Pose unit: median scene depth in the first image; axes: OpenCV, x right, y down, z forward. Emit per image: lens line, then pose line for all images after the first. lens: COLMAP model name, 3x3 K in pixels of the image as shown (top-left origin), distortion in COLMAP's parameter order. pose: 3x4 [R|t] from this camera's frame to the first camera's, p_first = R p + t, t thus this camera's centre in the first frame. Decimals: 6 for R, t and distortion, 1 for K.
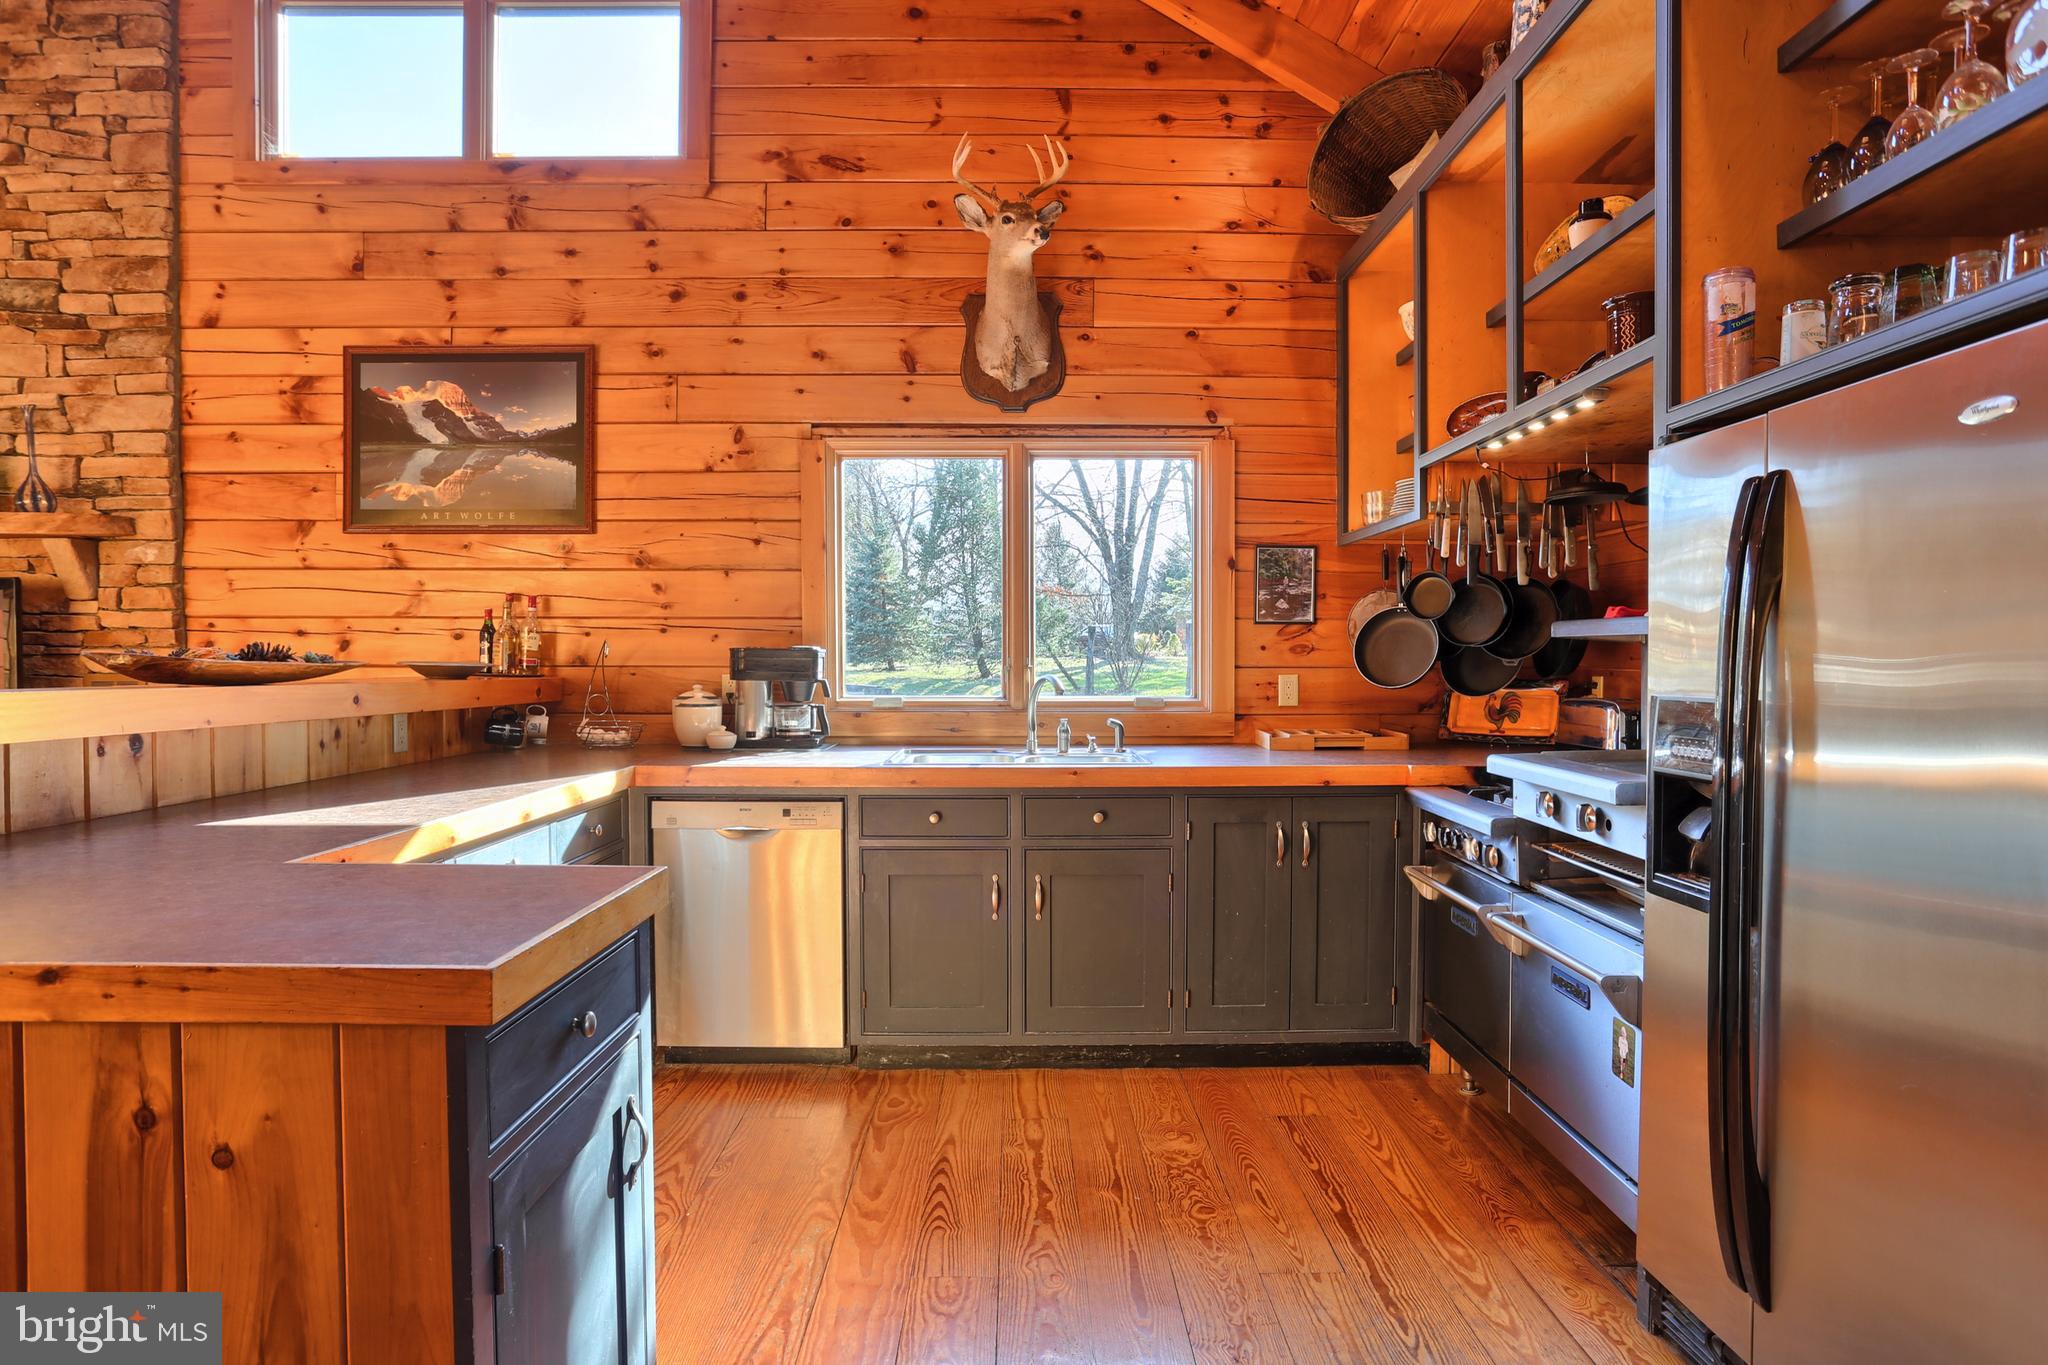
lens RADIAL K [[1104.8, 0, 1025.9], [0, 1104.8, 678.1], [0, 0, 1]] dist [-0.074801, 0.041921]
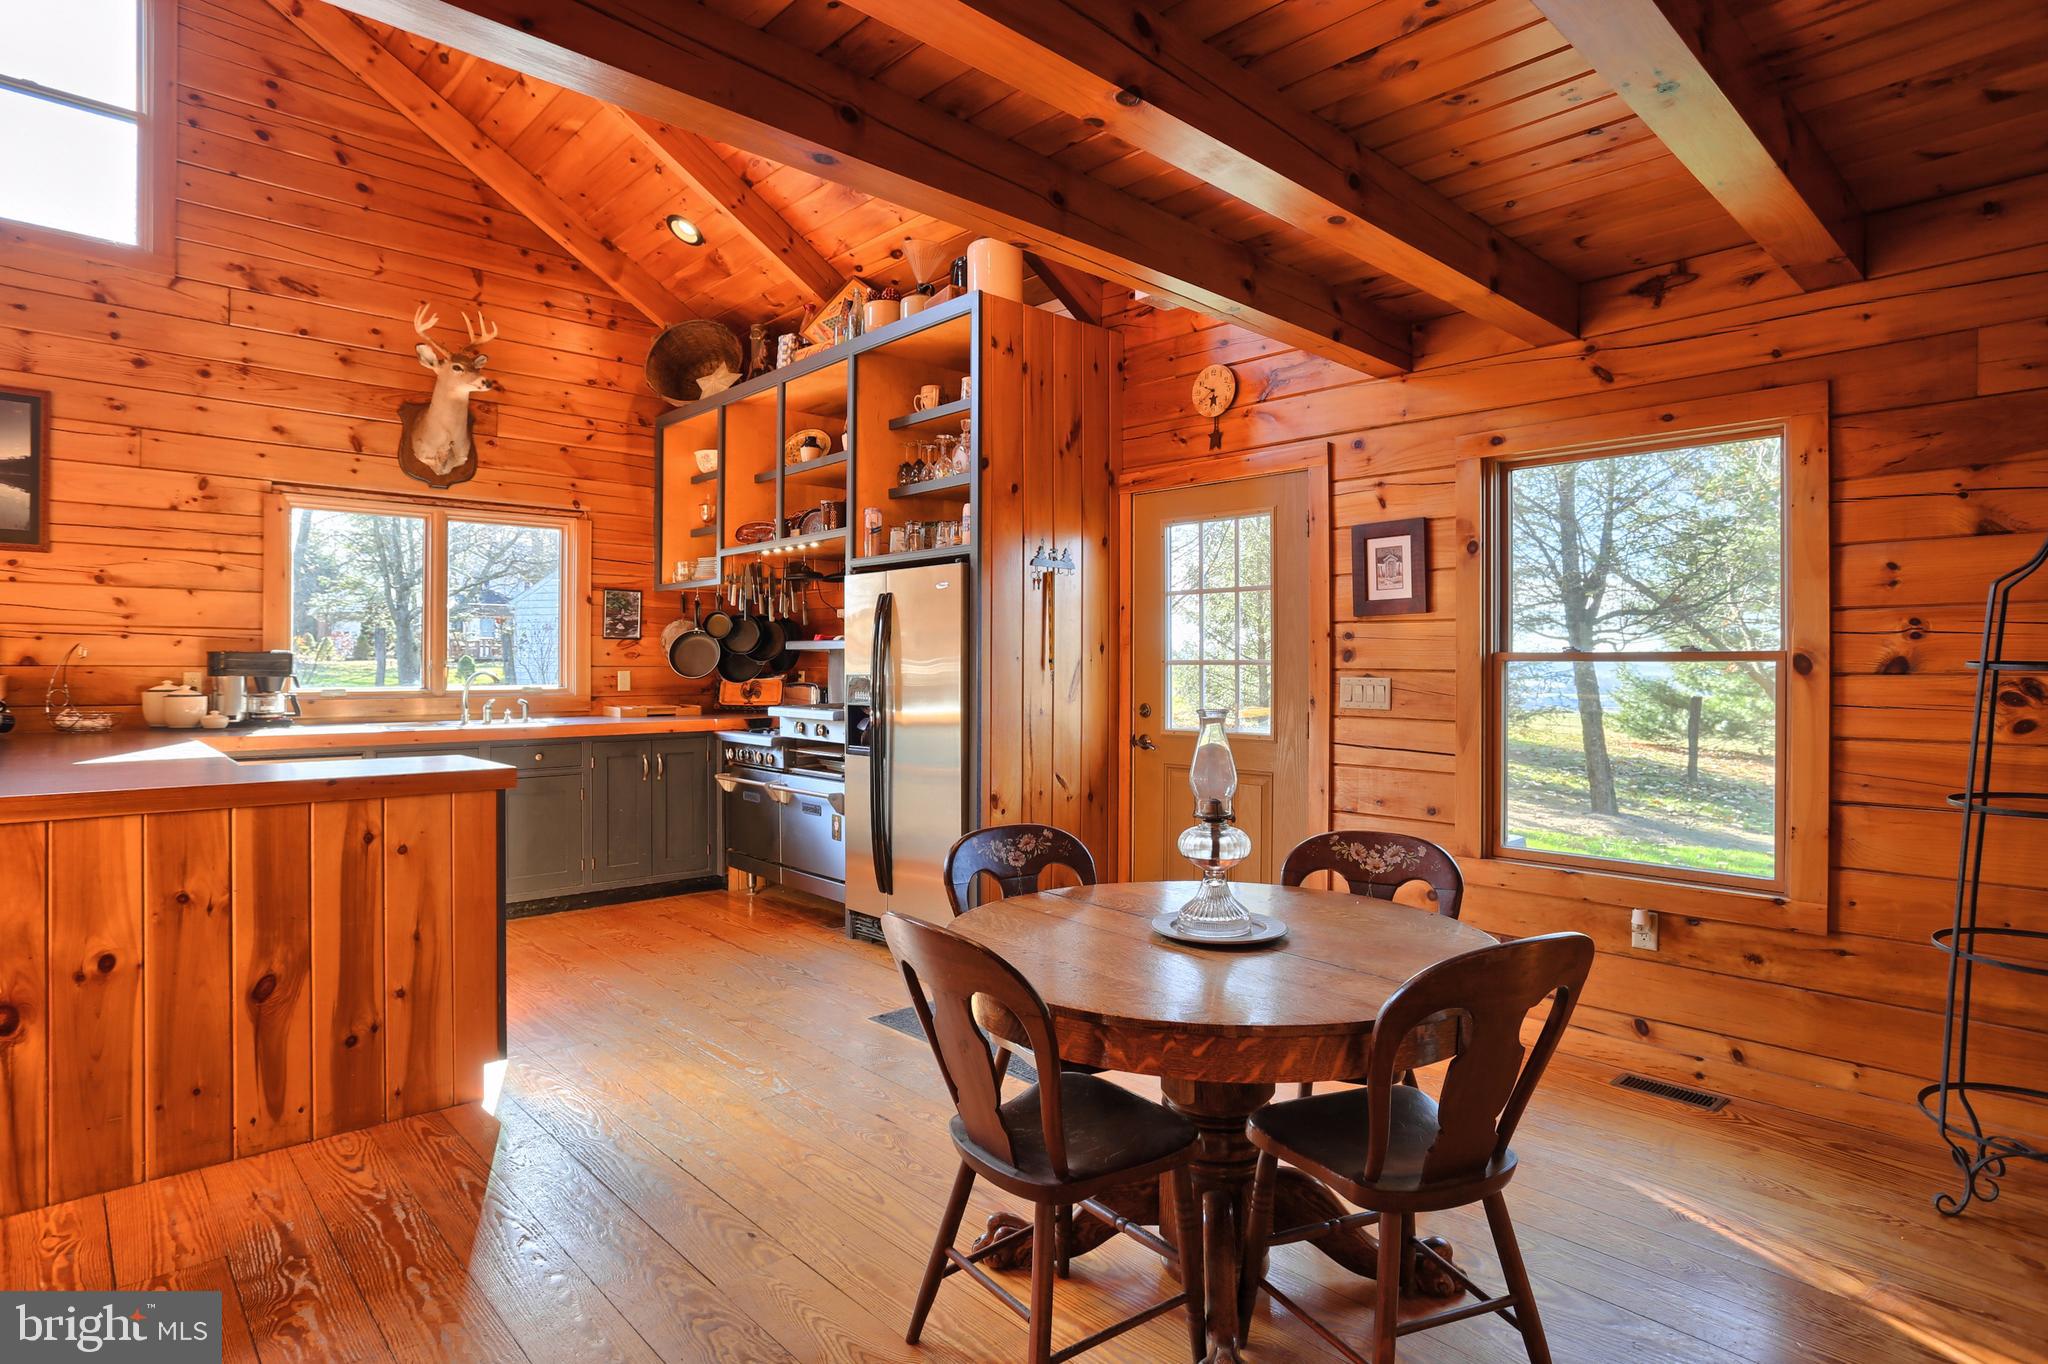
lens RADIAL K [[1063.5, 0, 1026.8], [0, 1063.5, 673.3], [0, 0, 1]] dist [-0.051651, 0.031511]
pose [[0.734199, -0.005290, 0.678914, -0.384012], [0.011572, 0.999922, -0.004723, 0.014612], [-0.678835, 0.011324, 0.734203, -0.531957]]
